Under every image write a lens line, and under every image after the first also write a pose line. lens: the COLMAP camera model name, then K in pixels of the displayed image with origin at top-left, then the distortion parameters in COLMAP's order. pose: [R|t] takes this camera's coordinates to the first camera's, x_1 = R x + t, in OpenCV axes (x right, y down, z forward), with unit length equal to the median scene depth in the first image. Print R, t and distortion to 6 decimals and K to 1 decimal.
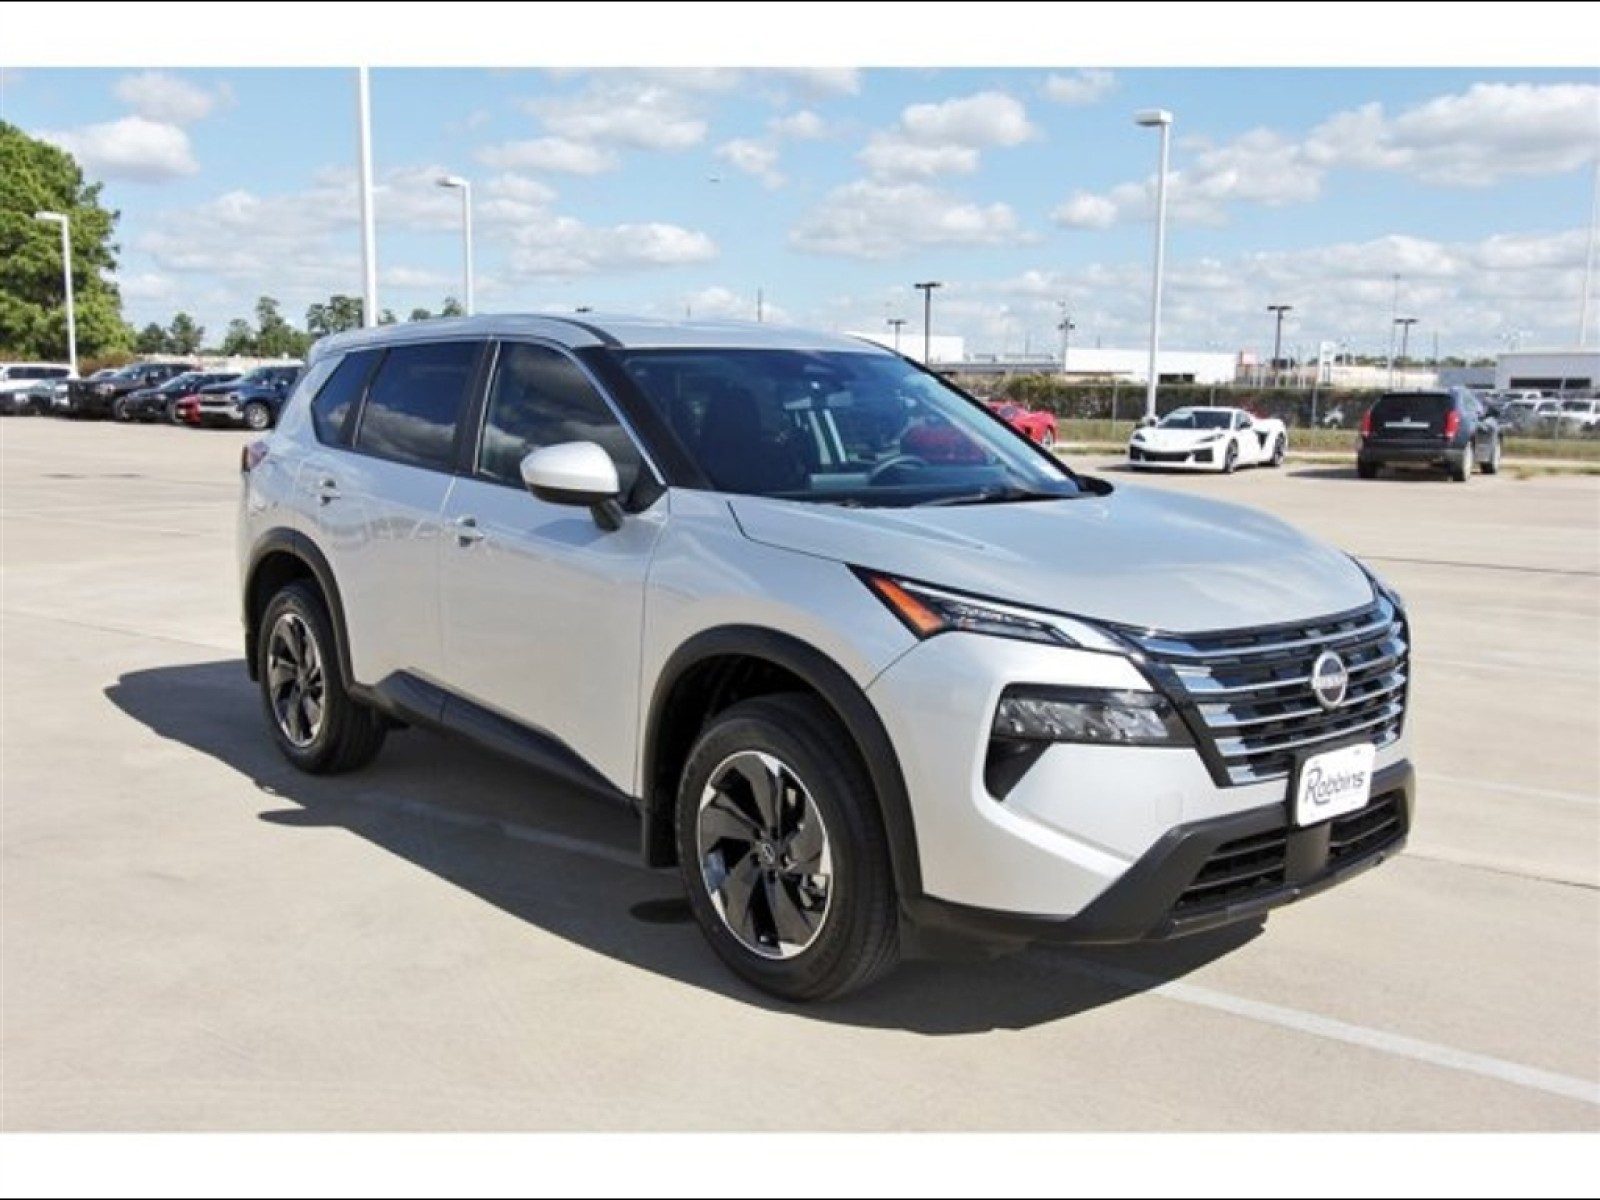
lens RADIAL K [[1536.8, 0, 805.7], [0, 1536.8, 597.9], [0, 0, 1]] dist [0.016157, 0.000000]
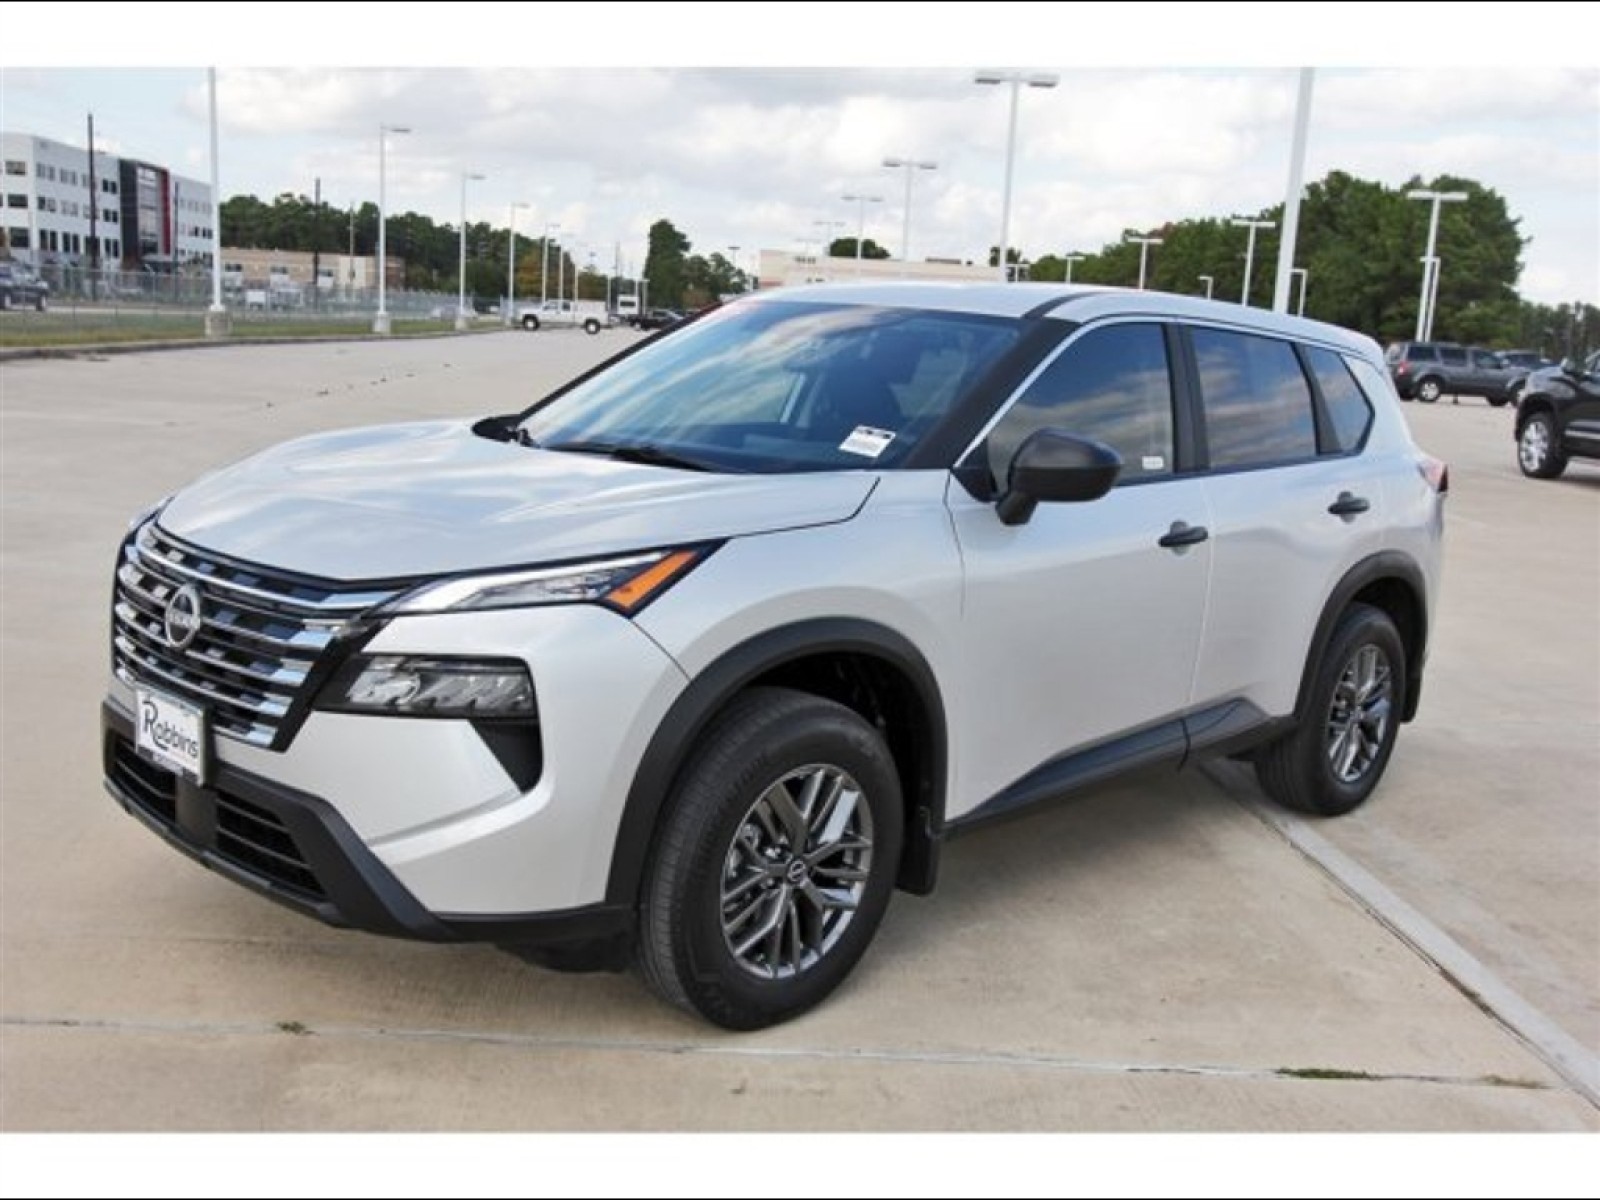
lens RADIAL K [[1536.8, 0, 796.1], [0, 1536.8, 593.1], [0, 0, 1]] dist [0.016157, 0.000000]
pose [[0.076573, 0.151427, -0.985498, 1.265787], [-0.205248, 0.969626, 0.133040, -0.155747], [0.975710, 0.192084, 0.105327, 1.267816]]
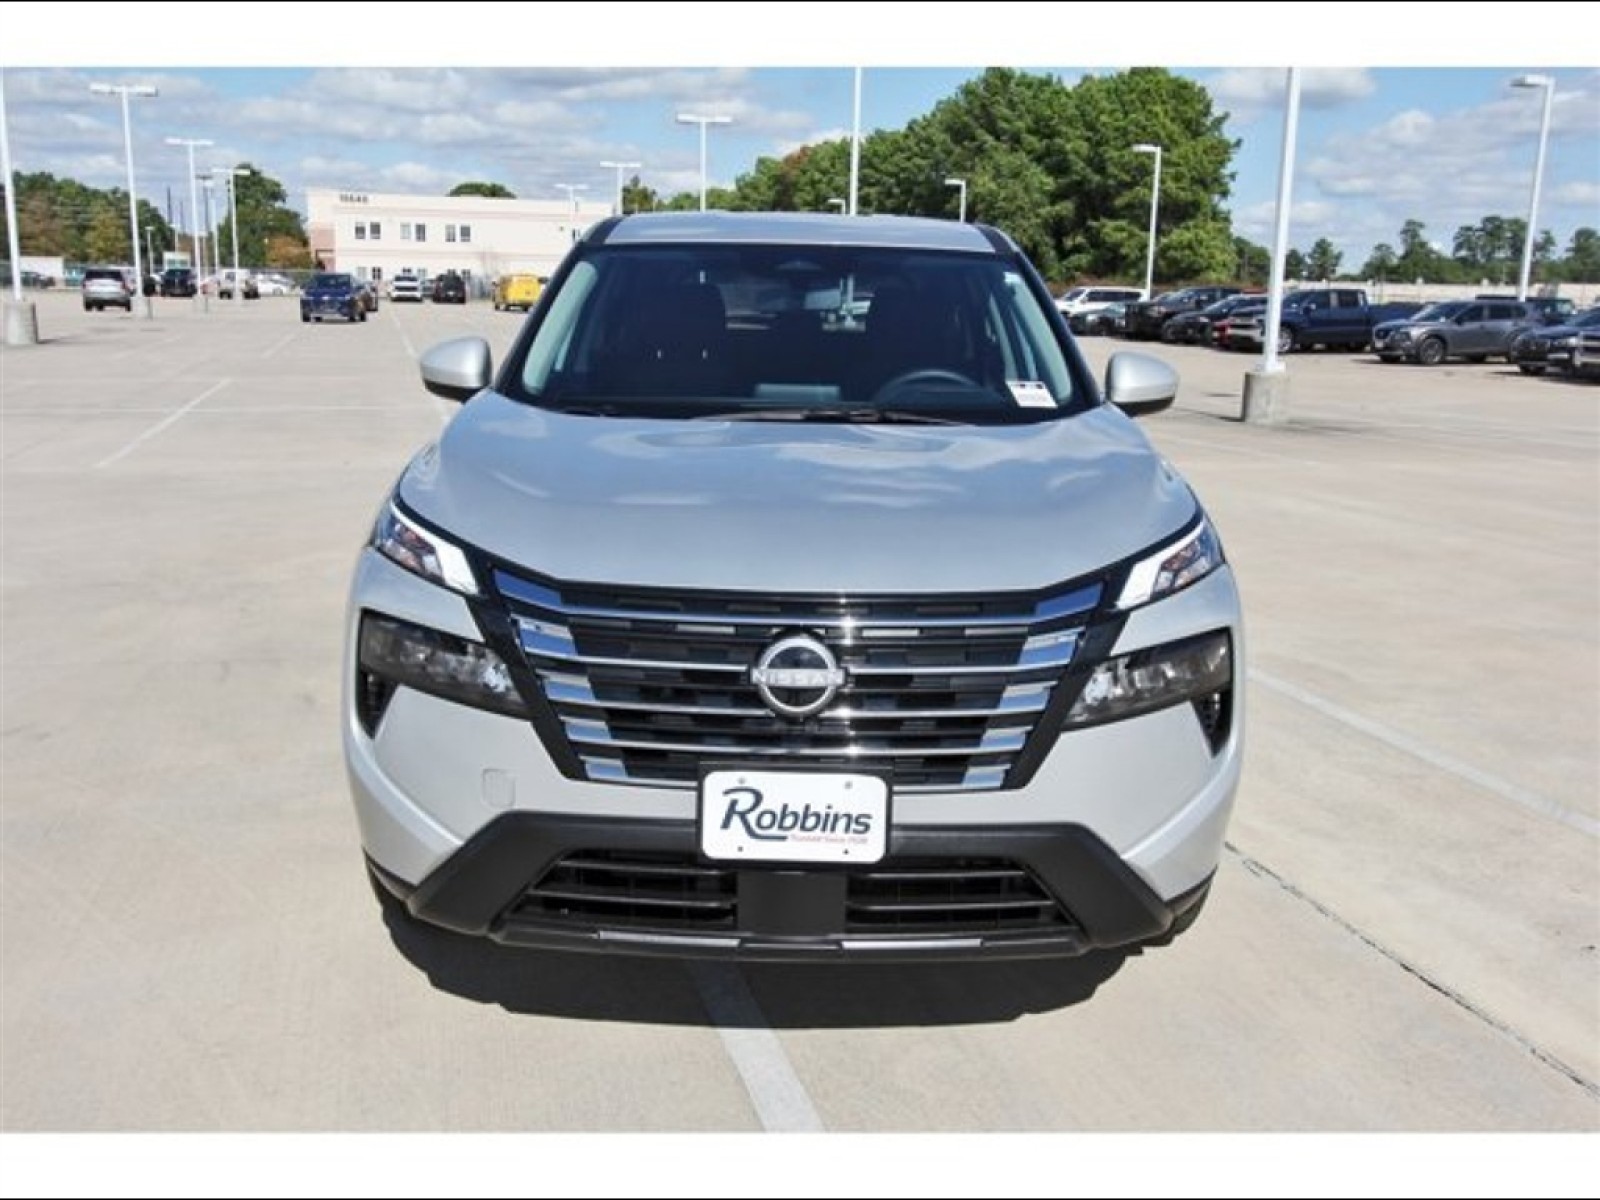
lens RADIAL K [[1536.8, 0, 799.9], [0, 1536.8, 607.1], [0, 0, 1]] dist [0.016157, 0.000000]
pose [[0.751535, 0.136391, -0.645441, 0.819071], [-0.102733, 0.990654, 0.089720, -0.045774], [0.651646, -0.001120, 0.758523, 0.451165]]
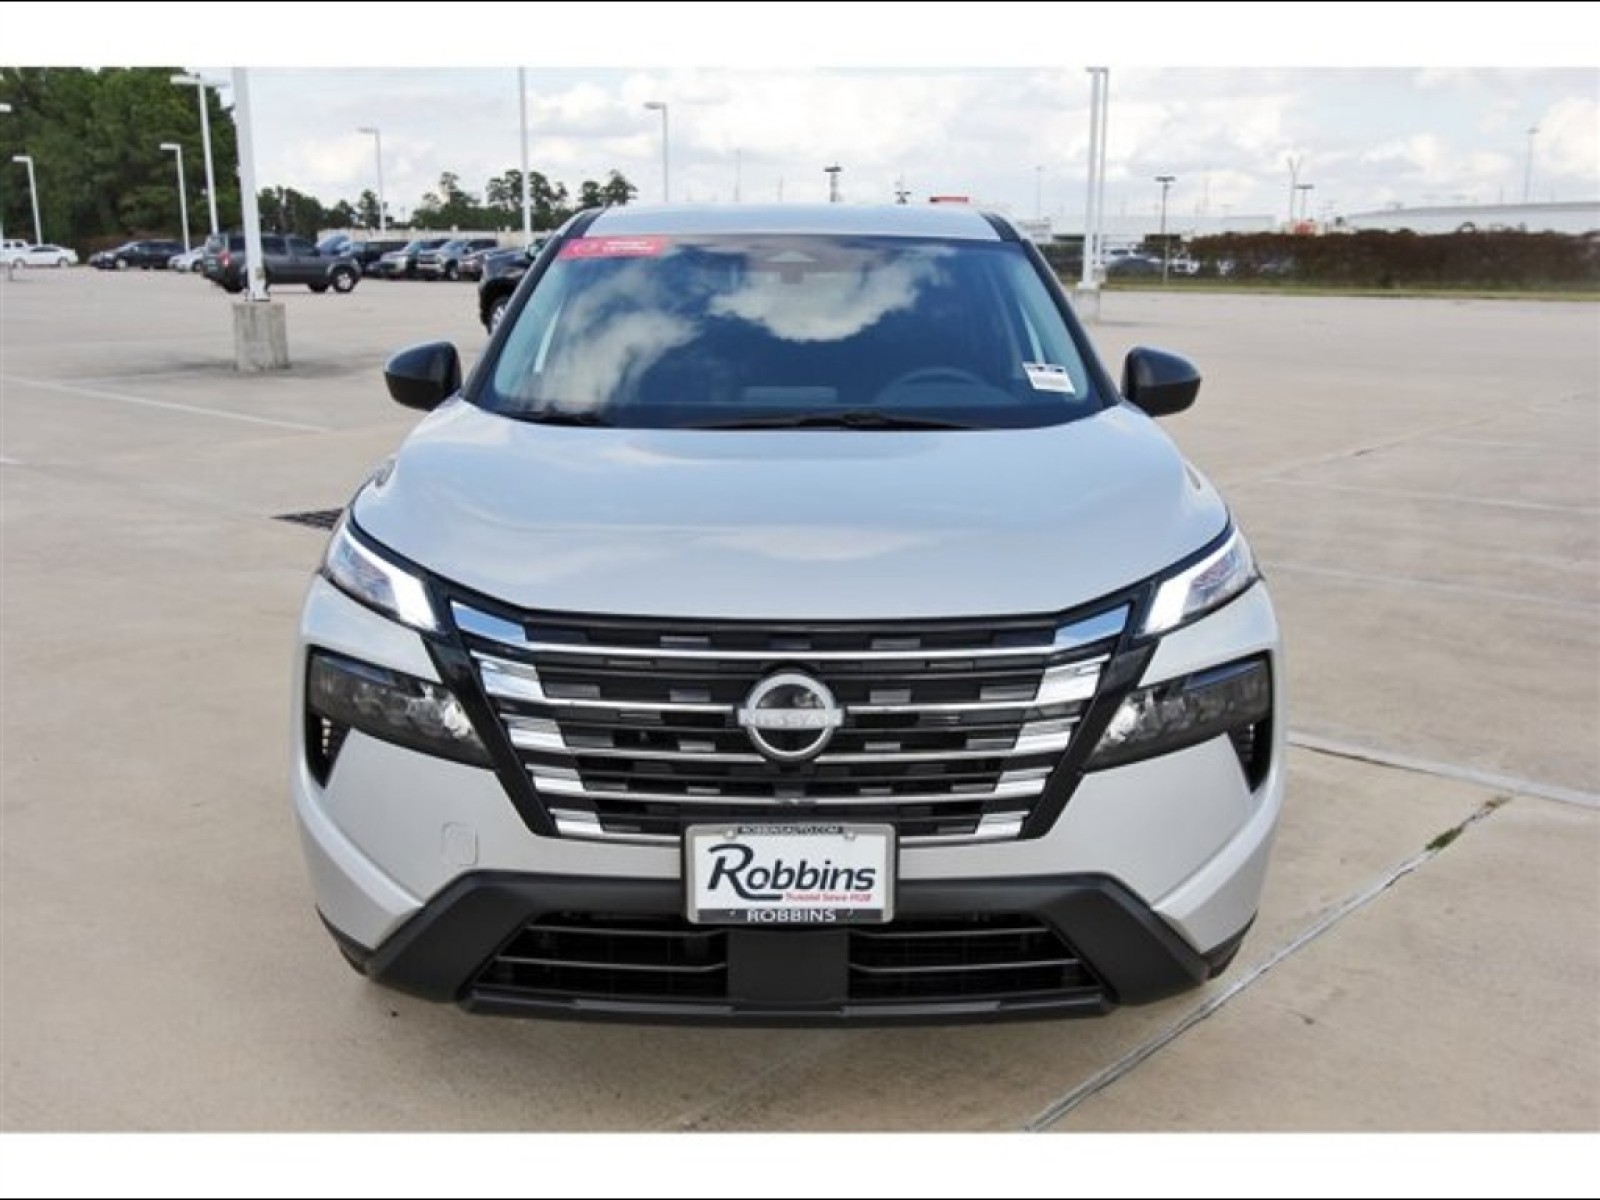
lens RADIAL K [[1536.8, 0, 803.0], [0, 1536.8, 602.9], [0, 0, 1]] dist [0.016157, 0.000000]
pose [[0.753697, 0.124824, -0.645259, 0.770369], [-0.086167, 0.992091, 0.091271, -0.056035], [0.651549, -0.013191, 0.758492, 0.513828]]
